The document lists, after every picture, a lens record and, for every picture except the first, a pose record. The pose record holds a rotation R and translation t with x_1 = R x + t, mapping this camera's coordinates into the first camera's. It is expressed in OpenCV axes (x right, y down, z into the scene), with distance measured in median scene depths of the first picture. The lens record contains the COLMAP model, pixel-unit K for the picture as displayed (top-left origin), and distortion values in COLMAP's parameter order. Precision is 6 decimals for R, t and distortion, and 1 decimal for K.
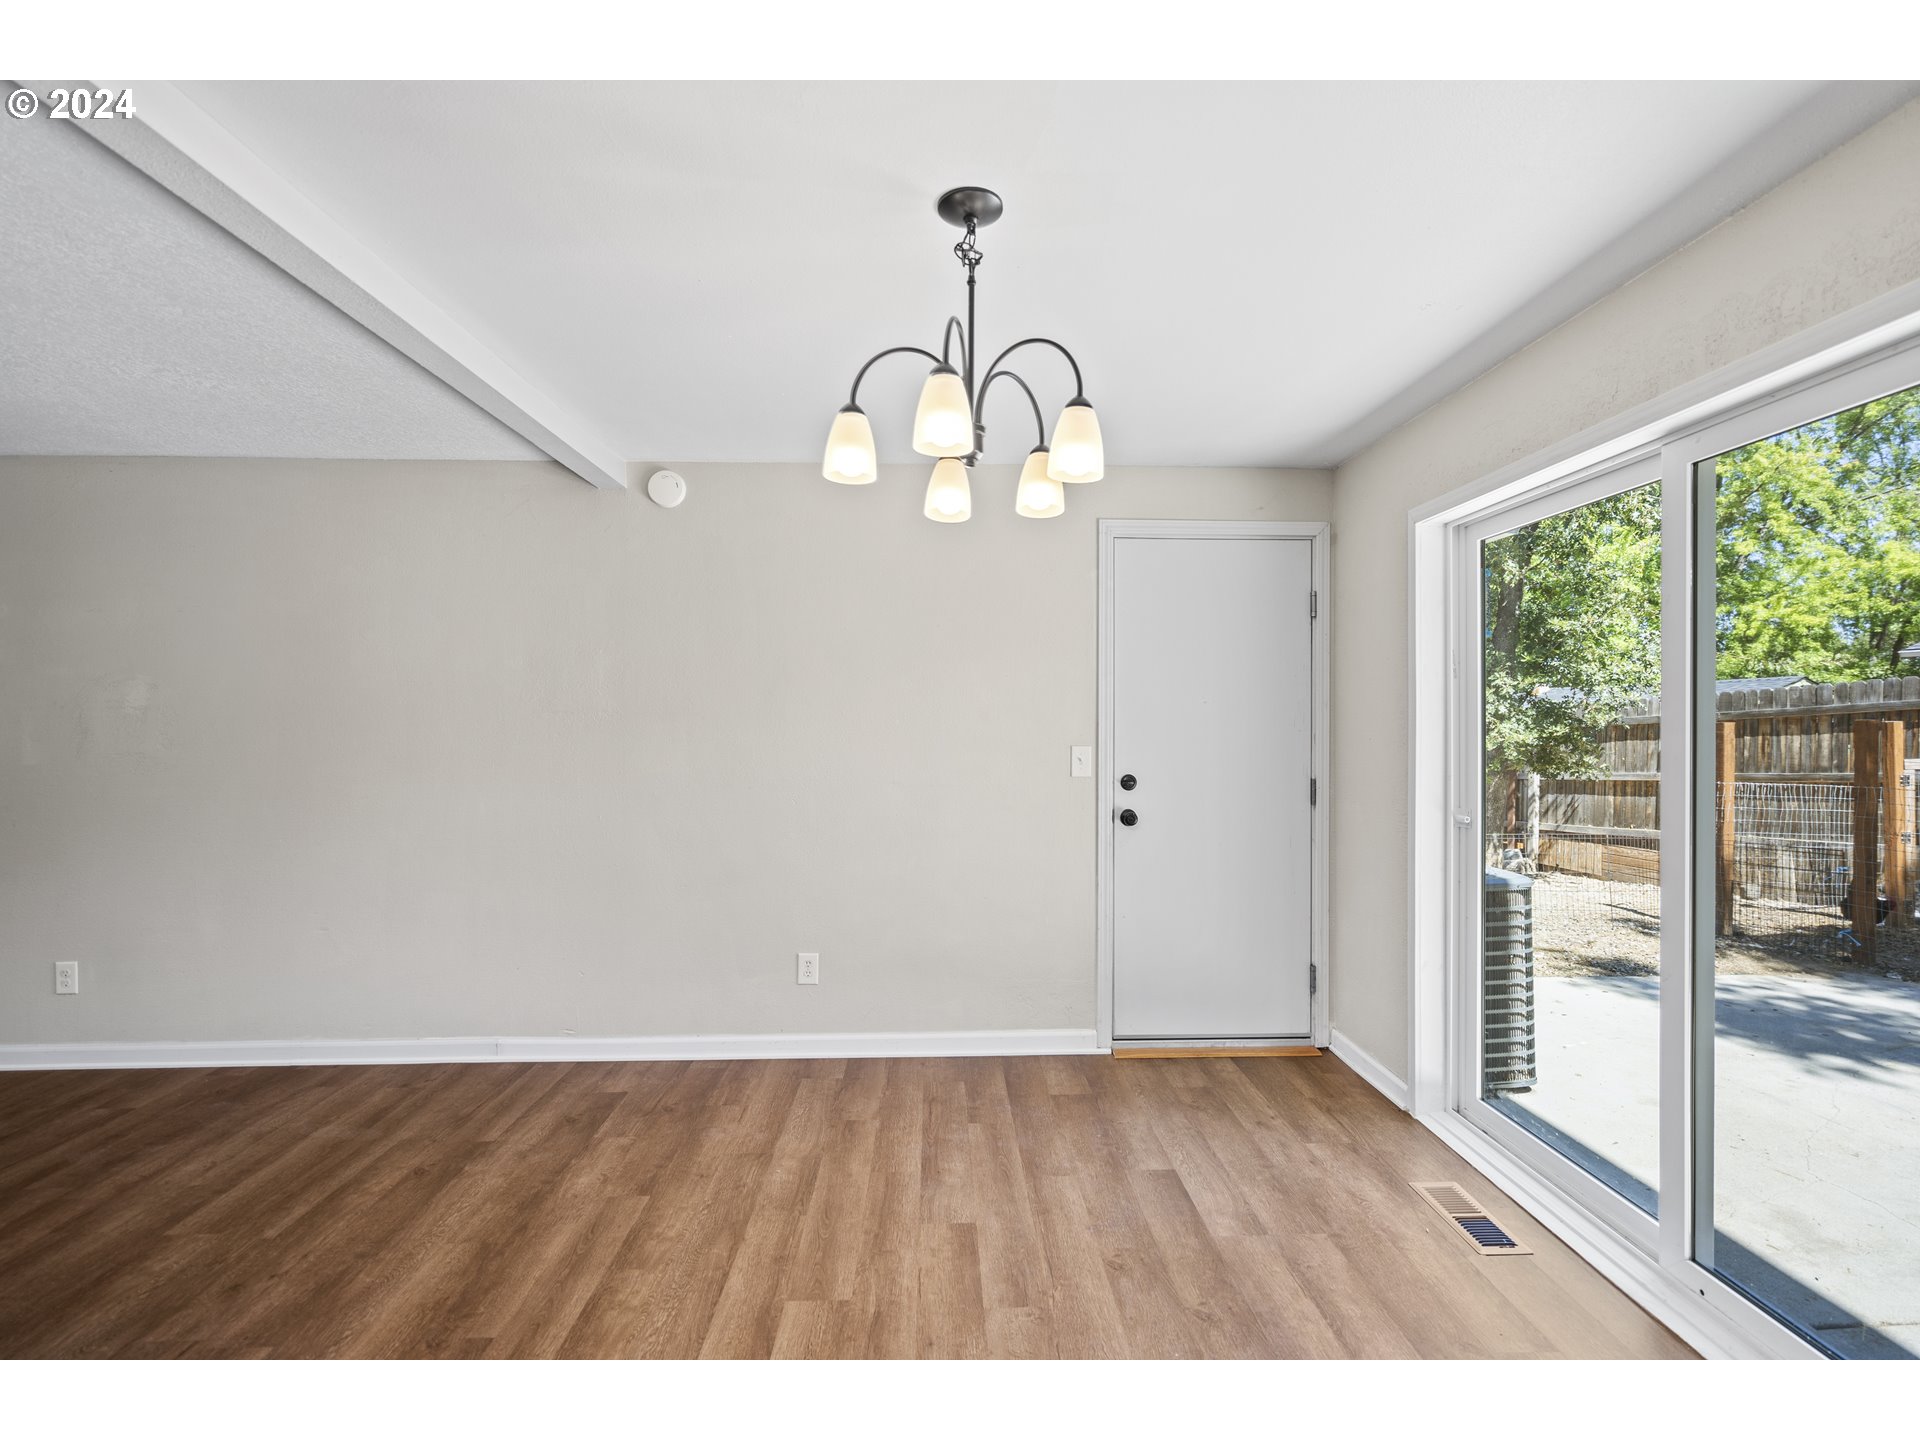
lens RADIAL K [[879.2, 0, 961.5], [0, 879.2, 712.6], [0, 0, 1]] dist [0.002387, 0.001760]
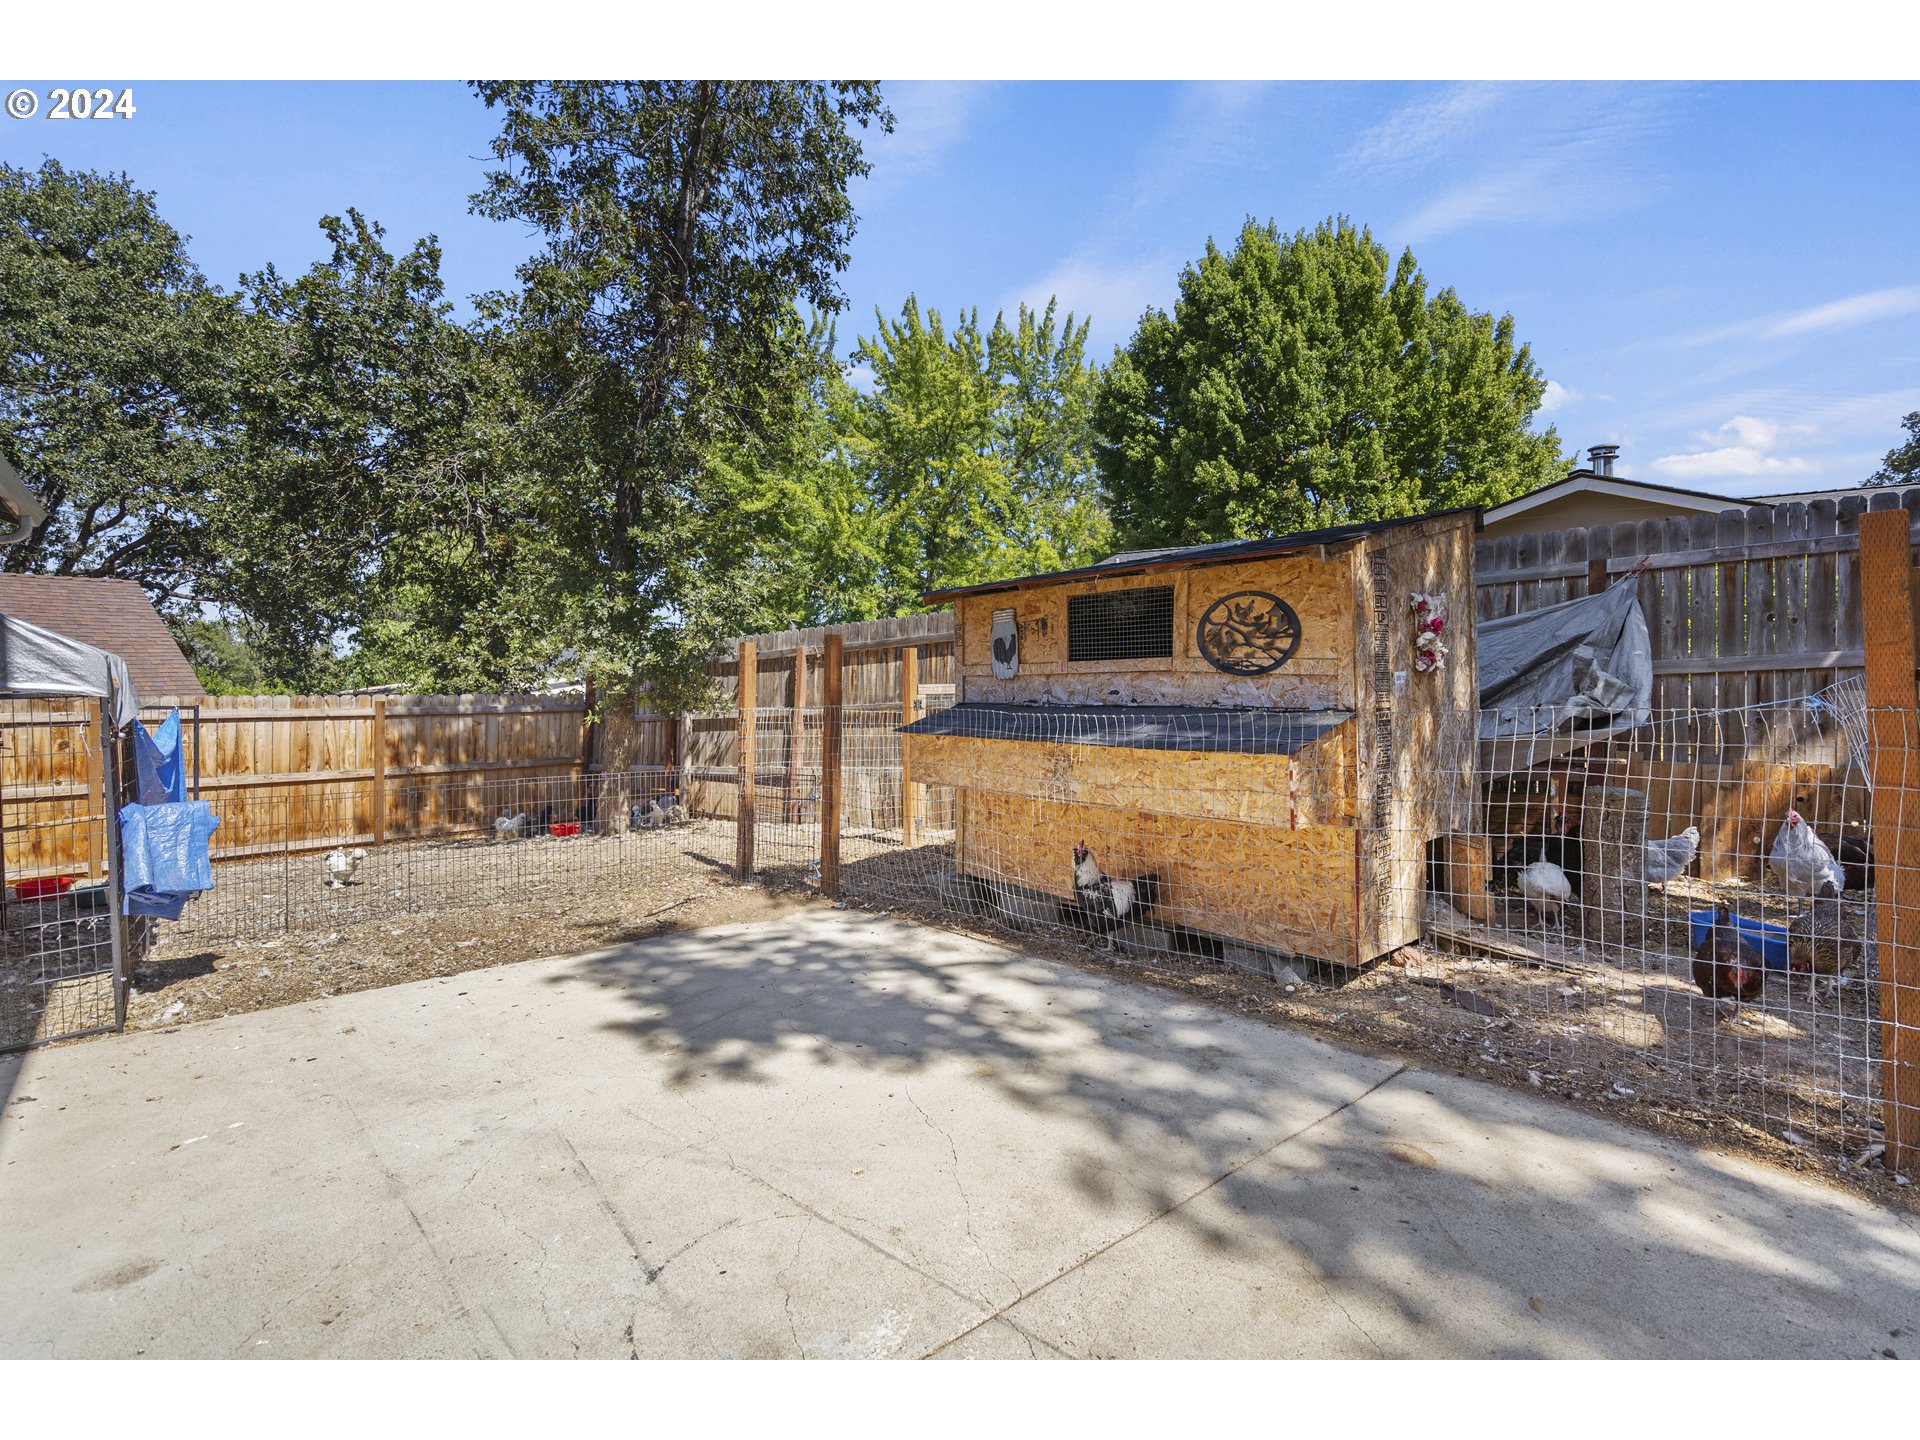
lens RADIAL K [[879.2, 0, 961.5], [0, 879.2, 712.6], [0, 0, 1]] dist [0.002387, 0.001760]
pose [[0.783129, -0.018341, 0.621589, 0.390497], [-0.007060, 0.999238, 0.038379, 0.039822], [-0.621819, -0.034444, 0.782403, 0.111417]]
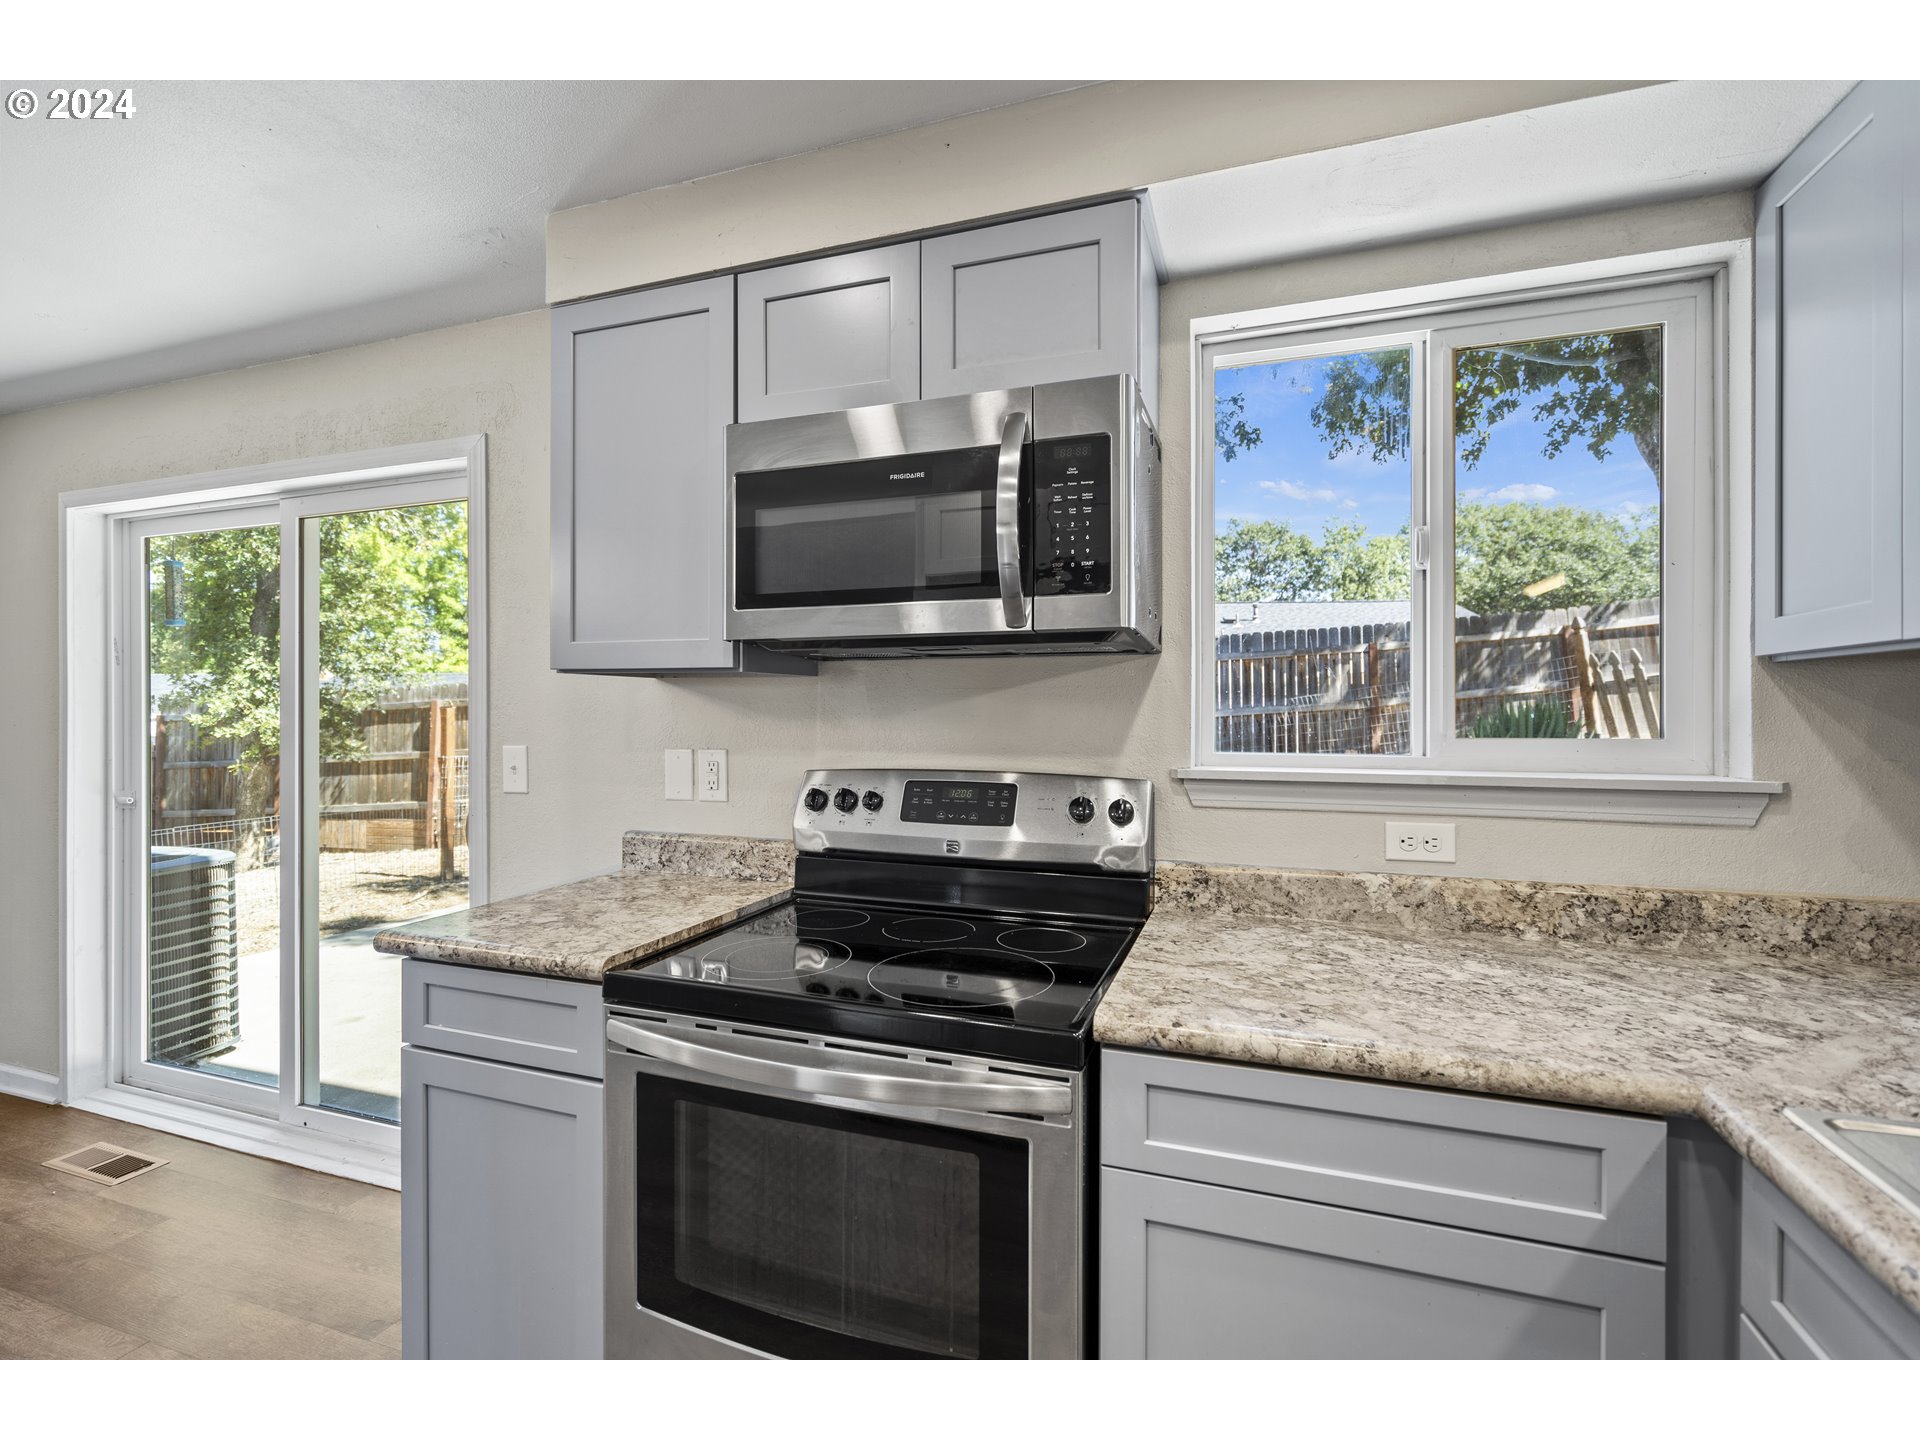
lens RADIAL K [[879.2, 0, 961.5], [0, 879.2, 712.6], [0, 0, 1]] dist [0.002387, 0.001760]
pose [[0.369944, -0.003504, 0.929048, -0.012910], [-0.012387, 0.999885, 0.008703, -0.001744], [-0.928972, -0.014728, 0.369858, -0.103618]]
